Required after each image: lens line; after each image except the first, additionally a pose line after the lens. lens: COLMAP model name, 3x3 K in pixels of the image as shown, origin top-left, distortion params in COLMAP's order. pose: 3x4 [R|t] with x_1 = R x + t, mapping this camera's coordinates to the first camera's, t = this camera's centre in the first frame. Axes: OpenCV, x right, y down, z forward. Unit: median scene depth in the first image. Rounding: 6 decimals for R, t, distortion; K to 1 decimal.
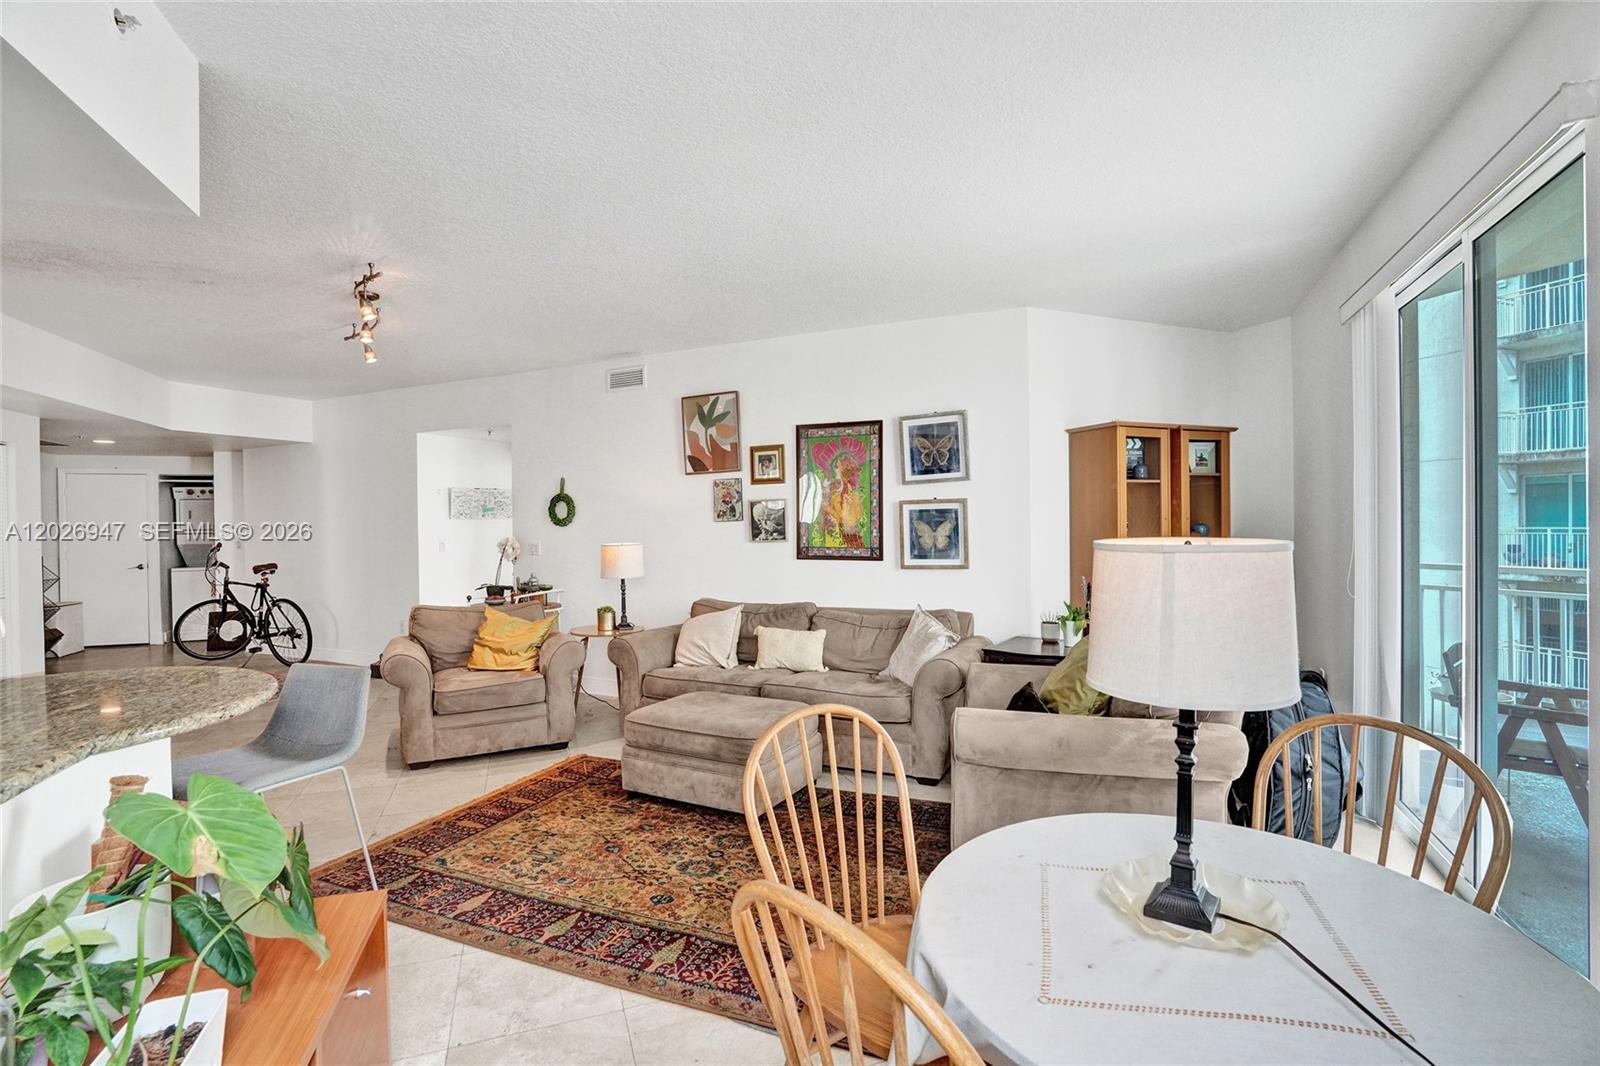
lens RADIAL K [[748.1, 0, 812.9], [0, 748.1, 526.9], [0, 0, 1]] dist [-0.063973, 0.024701]
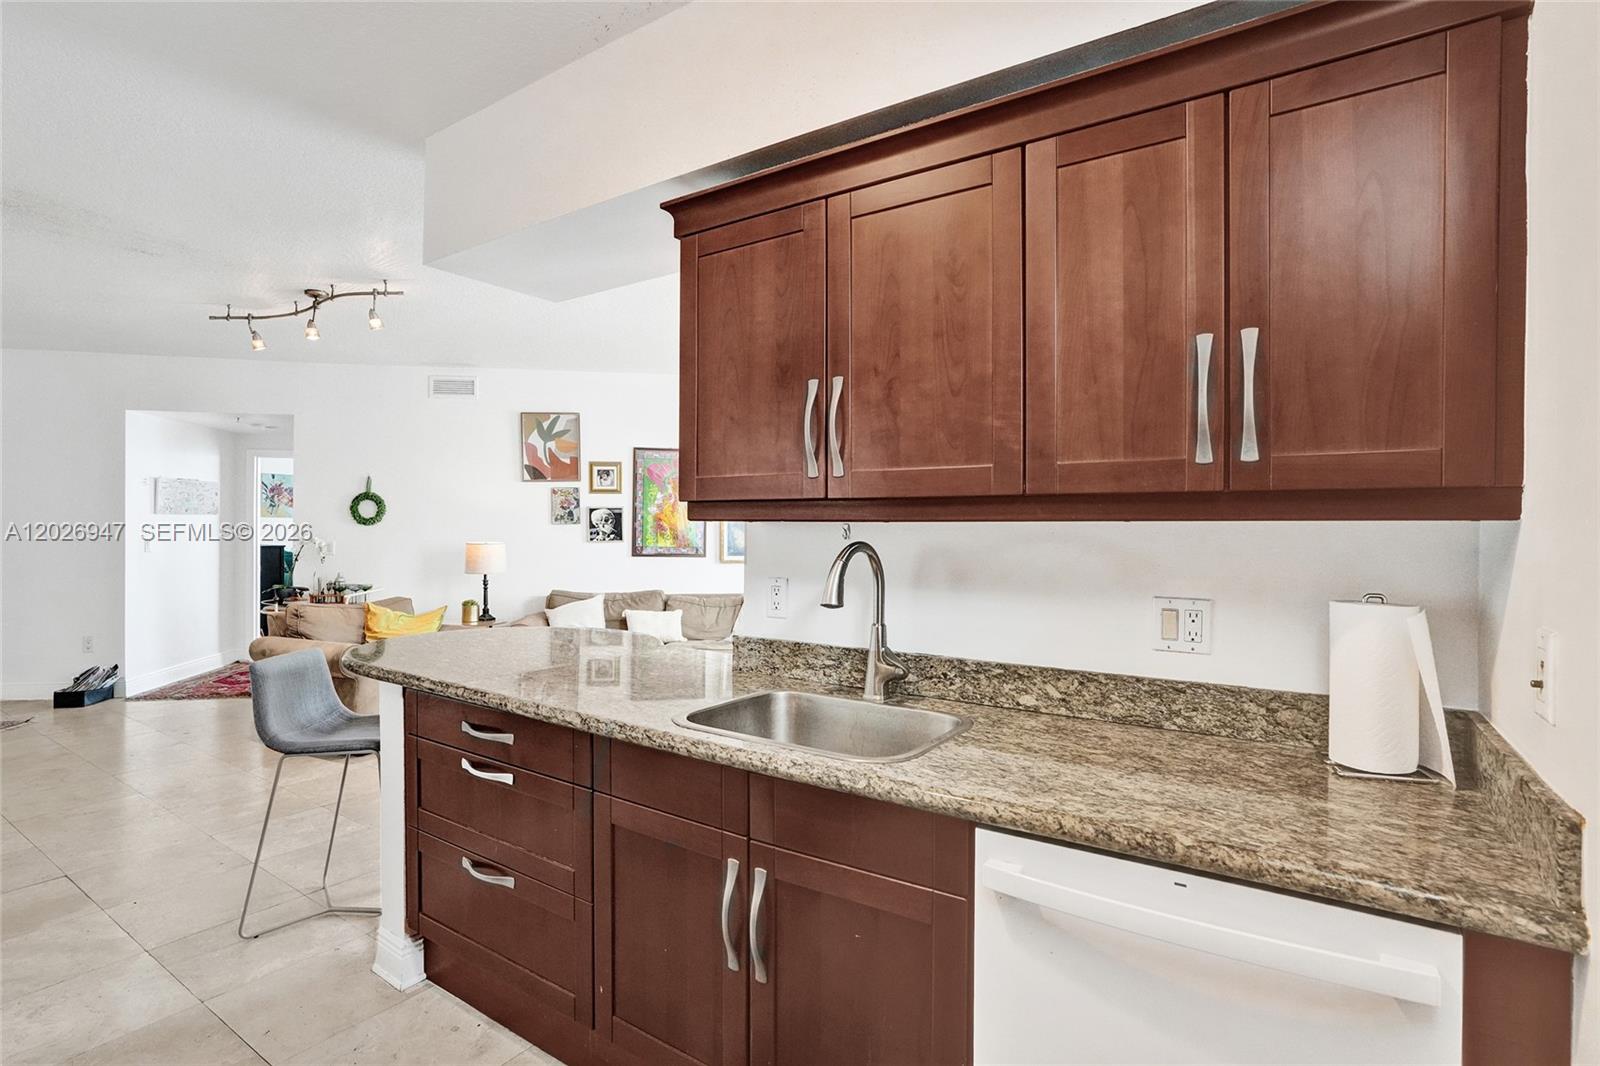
lens RADIAL K [[748.1, 0, 812.9], [0, 748.1, 526.9], [0, 0, 1]] dist [-0.063973, 0.024701]
pose [[0.811257, 0.022582, 0.584253, -0.480782], [-0.013012, 0.999704, -0.020572, 0.015488], [-0.584544, 0.009087, 0.811311, -0.157216]]
